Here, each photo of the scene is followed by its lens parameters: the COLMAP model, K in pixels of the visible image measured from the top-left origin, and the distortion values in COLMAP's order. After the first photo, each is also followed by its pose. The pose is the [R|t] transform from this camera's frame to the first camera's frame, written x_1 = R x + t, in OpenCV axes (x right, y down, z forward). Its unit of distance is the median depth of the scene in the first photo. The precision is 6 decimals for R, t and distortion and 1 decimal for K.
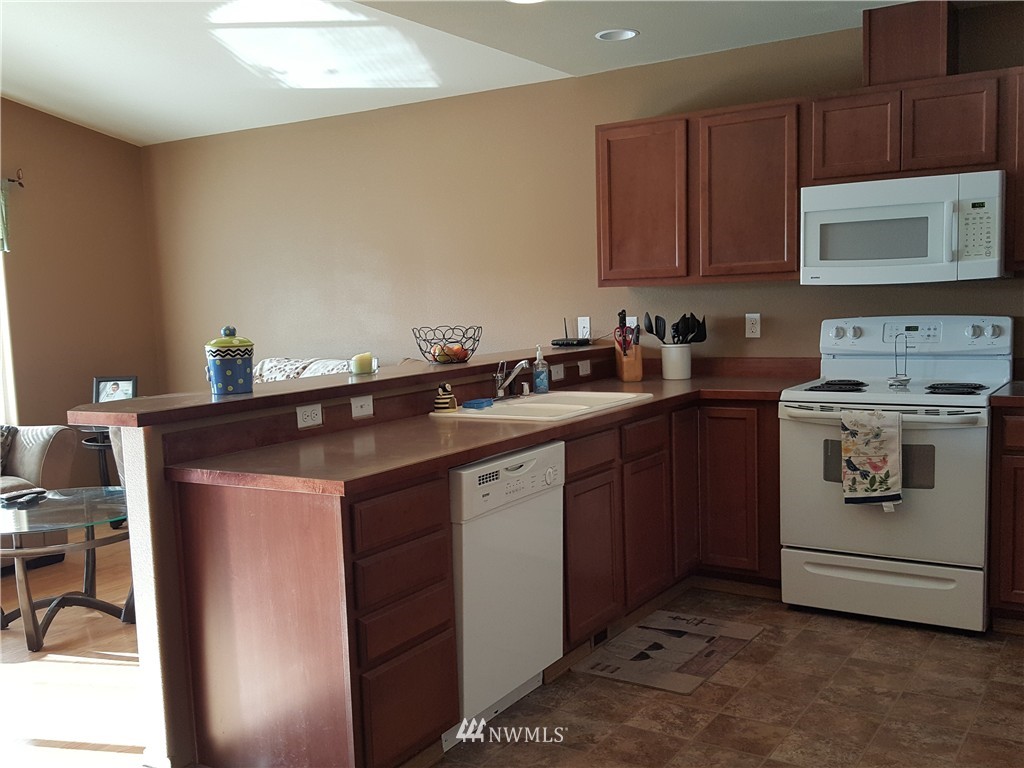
lens RADIAL K [[983.0, 0, 510.2], [0, 983.0, 382.2], [0, 0, 1]] dist [0.046421, 0.000000]
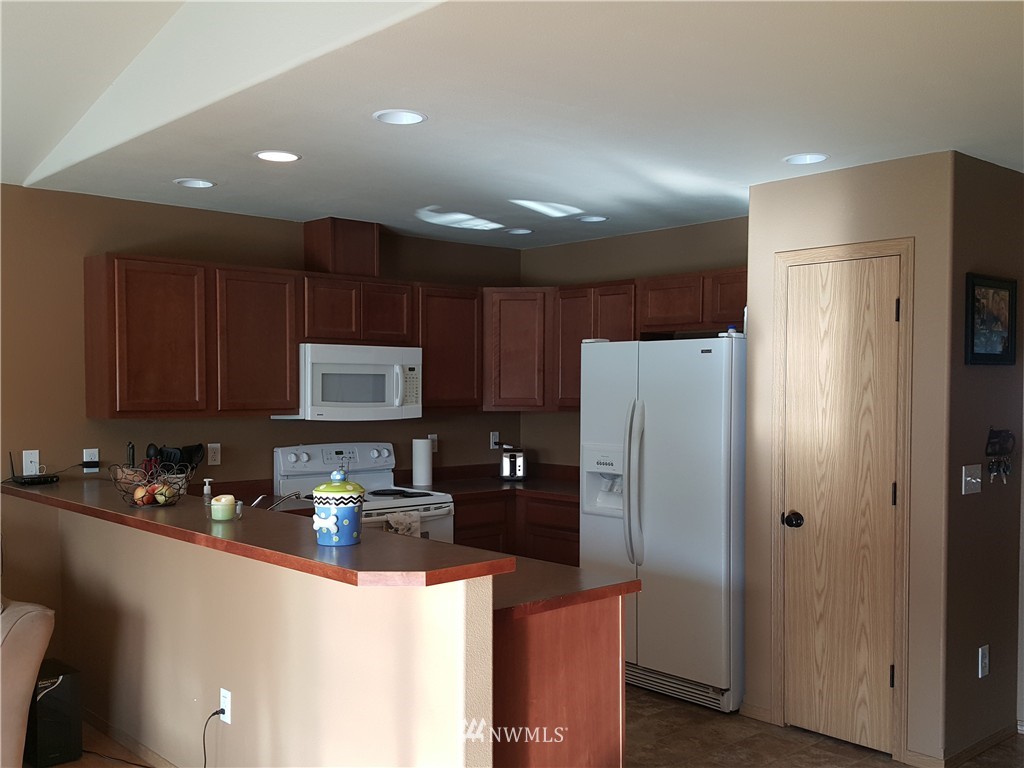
lens RADIAL K [[983.0, 0, 505.3], [0, 983.0, 395.0], [0, 0, 1]] dist [0.046421, 0.000000]
pose [[0.246622, 0.027231, 0.968729, -0.873183], [0.073134, 0.996232, -0.046623, -0.055730], [-0.966348, 0.082346, 0.243701, 0.471559]]
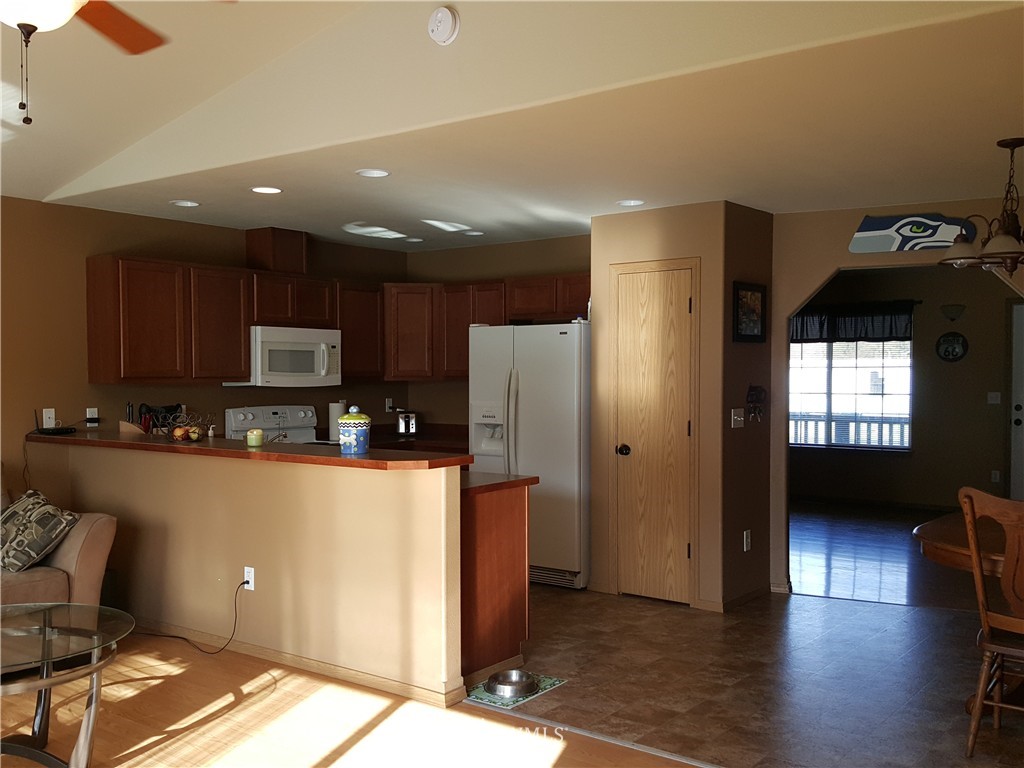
lens RADIAL K [[983.0, 0, 517.4], [0, 983.0, 388.8], [0, 0, 1]] dist [0.046421, 0.000000]
pose [[0.045245, 0.020409, 0.998767, -1.317627], [0.088099, 0.995814, -0.024339, -0.018992], [-0.995084, 0.089092, 0.043258, 0.535028]]
